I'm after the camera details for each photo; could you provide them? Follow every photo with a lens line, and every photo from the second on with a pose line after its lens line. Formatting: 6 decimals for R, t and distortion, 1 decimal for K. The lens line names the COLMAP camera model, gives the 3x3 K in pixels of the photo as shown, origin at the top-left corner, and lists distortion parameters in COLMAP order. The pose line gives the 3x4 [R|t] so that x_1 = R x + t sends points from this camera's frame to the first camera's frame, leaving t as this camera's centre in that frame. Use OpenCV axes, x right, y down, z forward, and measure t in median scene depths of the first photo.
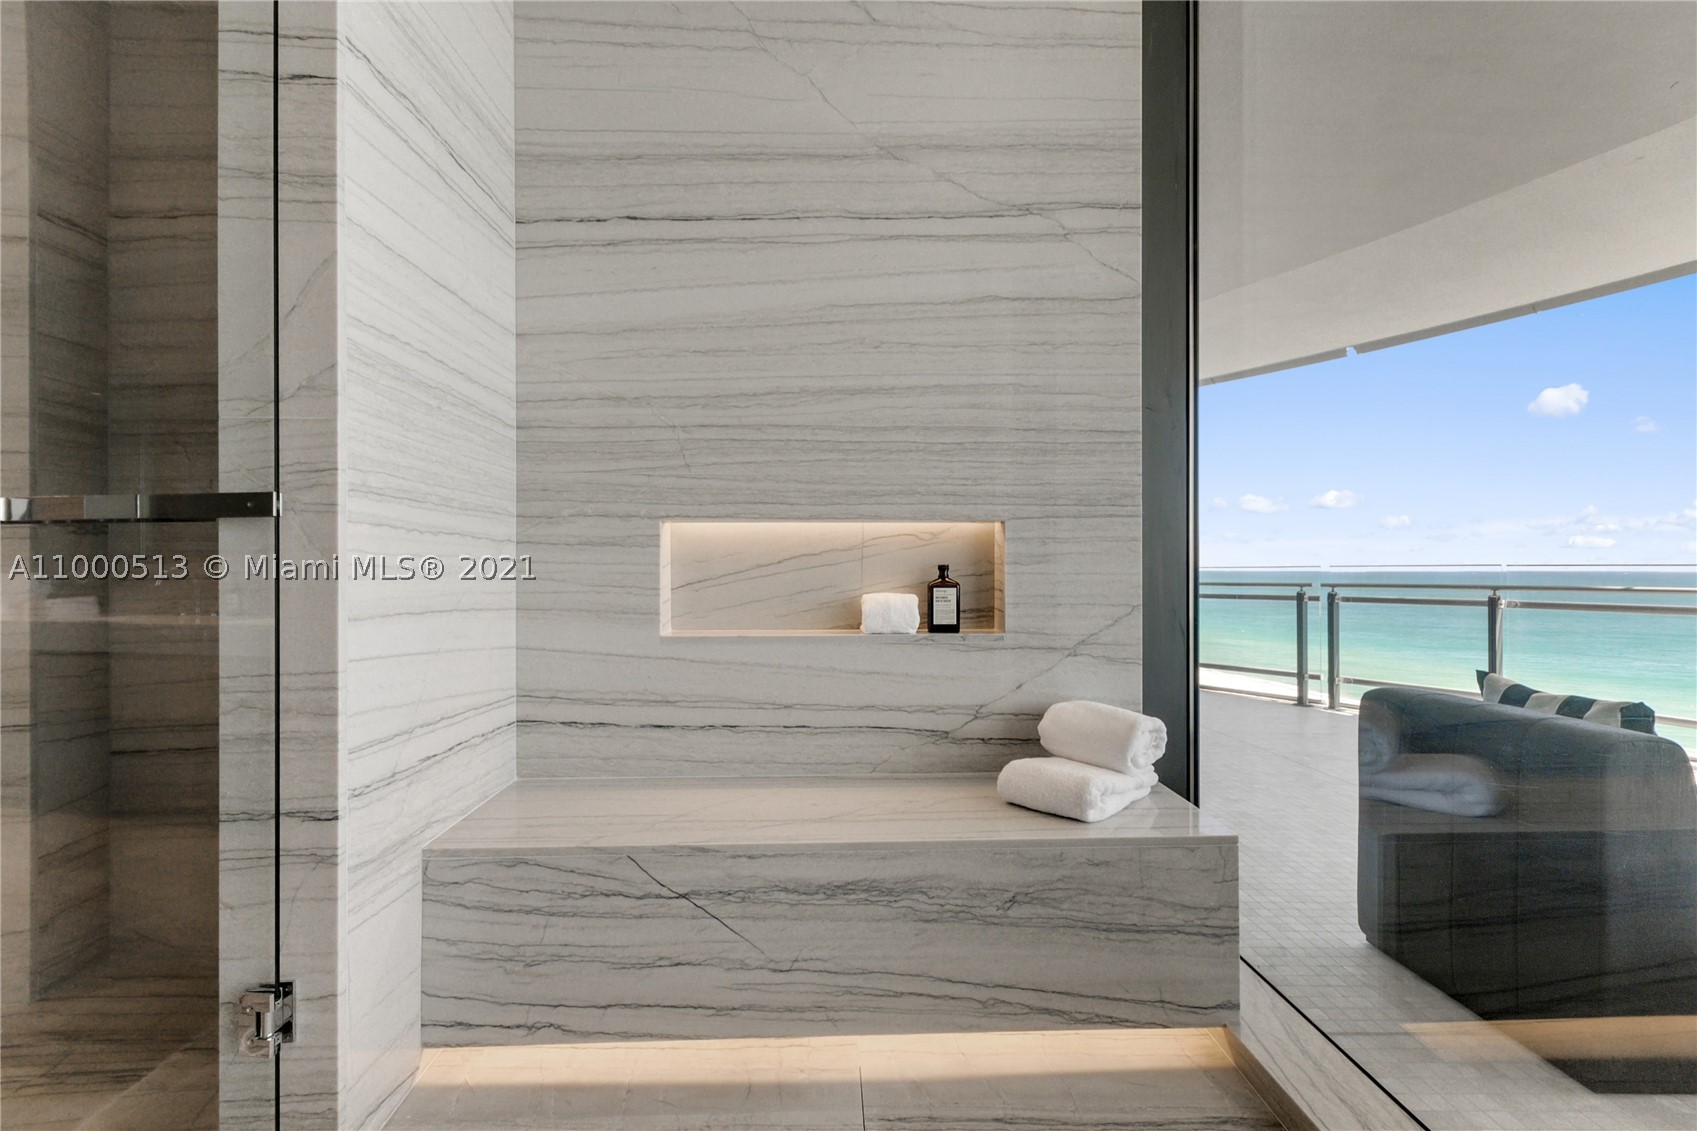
lens RADIAL K [[745.7, 0, 848.5], [0, 745.7, 565.5], [0, 0, 1]] dist [-0.001831, 0.004868]
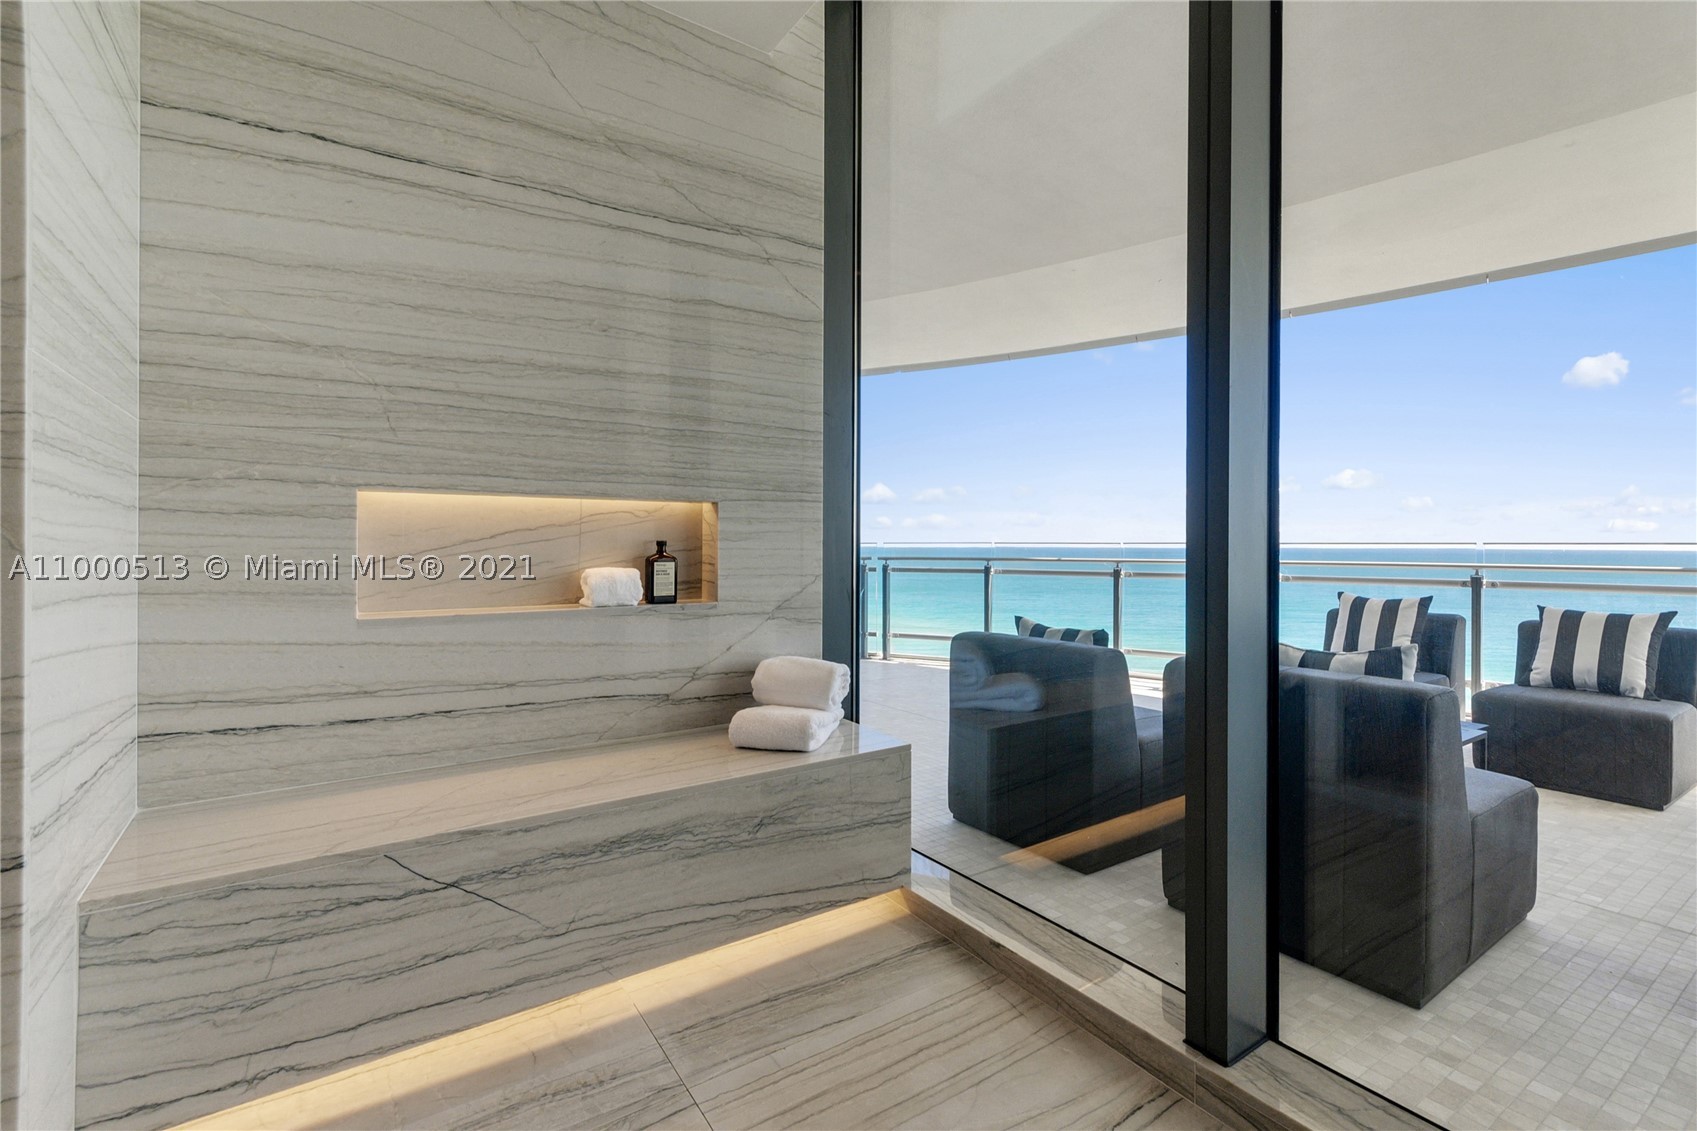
lens RADIAL K [[757.5, 0, 849.6], [0, 757.5, 541.6], [0, 0, 1]] dist [0.001197, -0.000339]
pose [[0.844076, 0.005737, 0.536193, -0.241162], [-0.006313, 0.999980, -0.000760, -0.000662], [-0.536187, -0.002743, 0.844095, -0.073789]]
